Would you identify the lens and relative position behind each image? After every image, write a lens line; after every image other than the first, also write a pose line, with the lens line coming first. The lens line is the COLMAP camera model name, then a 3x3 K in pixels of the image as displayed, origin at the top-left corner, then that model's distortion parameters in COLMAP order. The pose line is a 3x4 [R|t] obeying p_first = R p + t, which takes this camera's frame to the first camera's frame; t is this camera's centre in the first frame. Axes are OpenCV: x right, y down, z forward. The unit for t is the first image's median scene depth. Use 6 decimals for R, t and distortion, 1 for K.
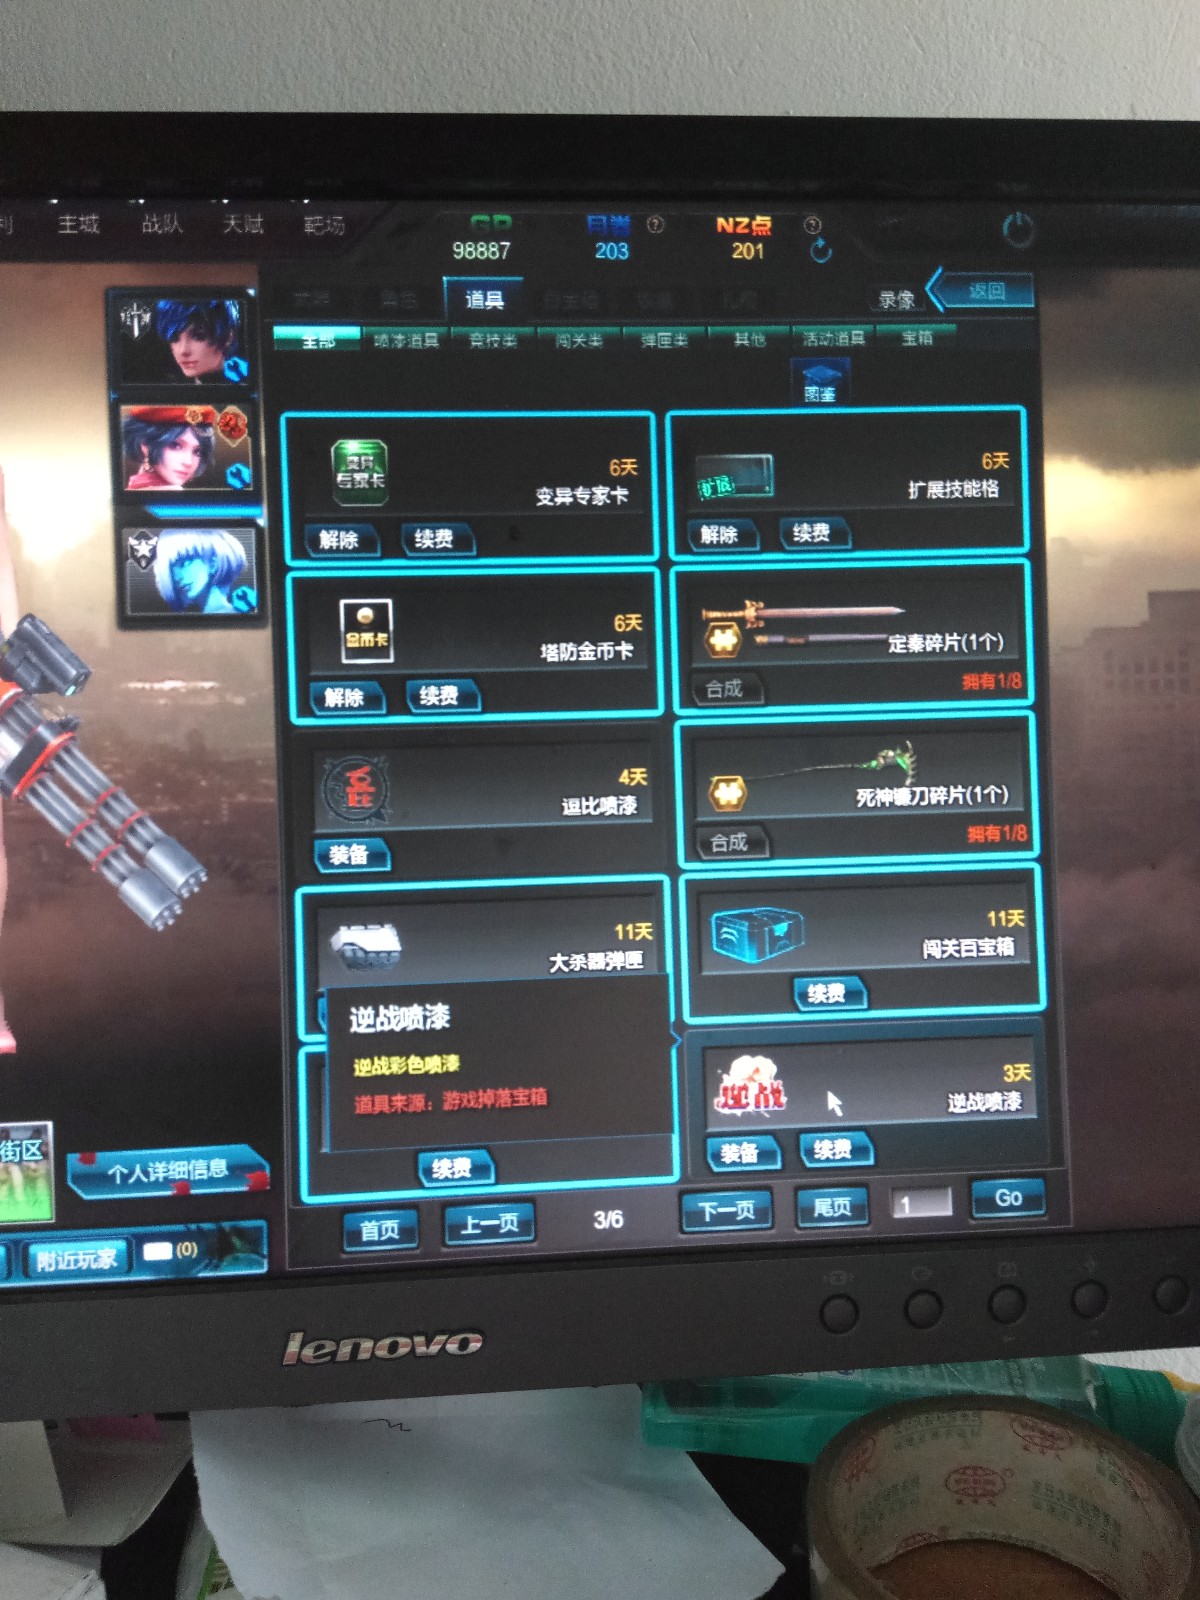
lens RADIAL K [[1350.2, 0, 601.7], [0, 1350.2, 801.2], [0, 0, 1]] dist [0.110733, -0.207852]
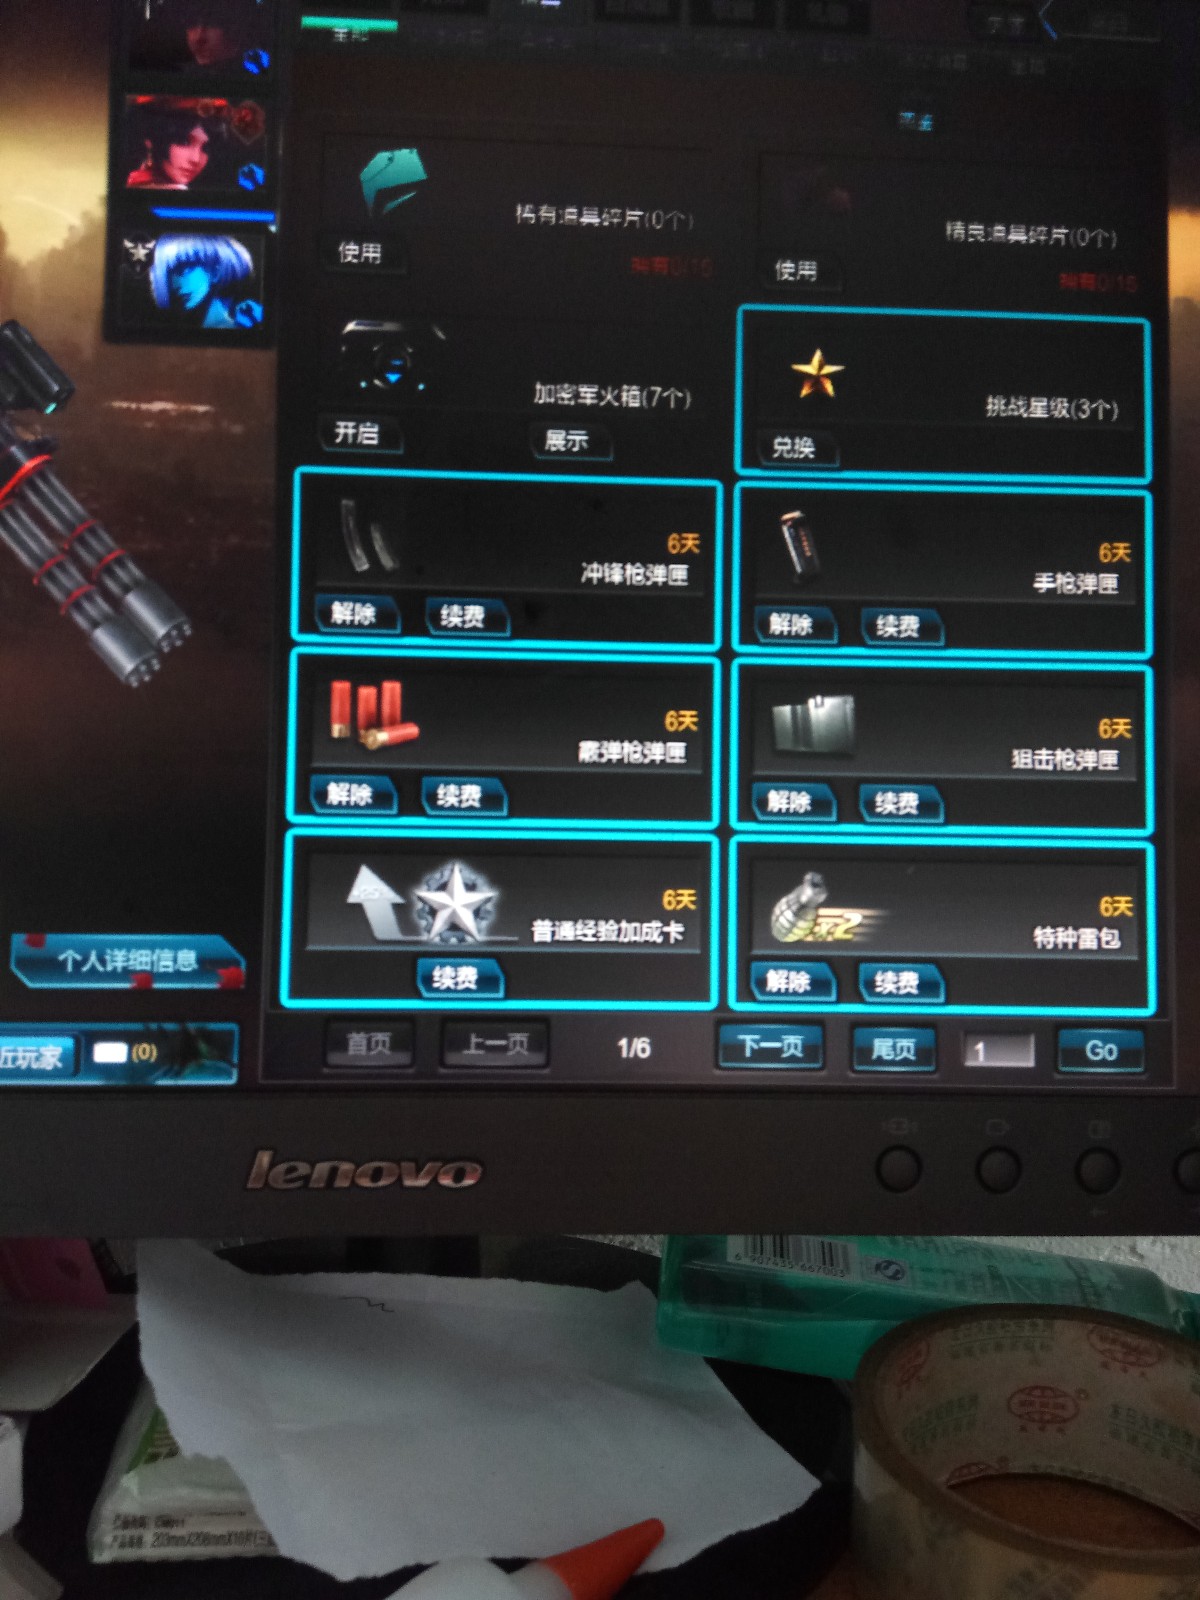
lens RADIAL K [[1350.2, 0, 597.0], [0, 1350.2, 807.5], [0, 0, 1]] dist [0.110733, -0.207852]
pose [[0.998755, 0.044840, -0.021850, -0.005957], [-0.045595, 0.998333, -0.035393, 0.188707], [0.020227, 0.036346, 0.999135, 0.137511]]
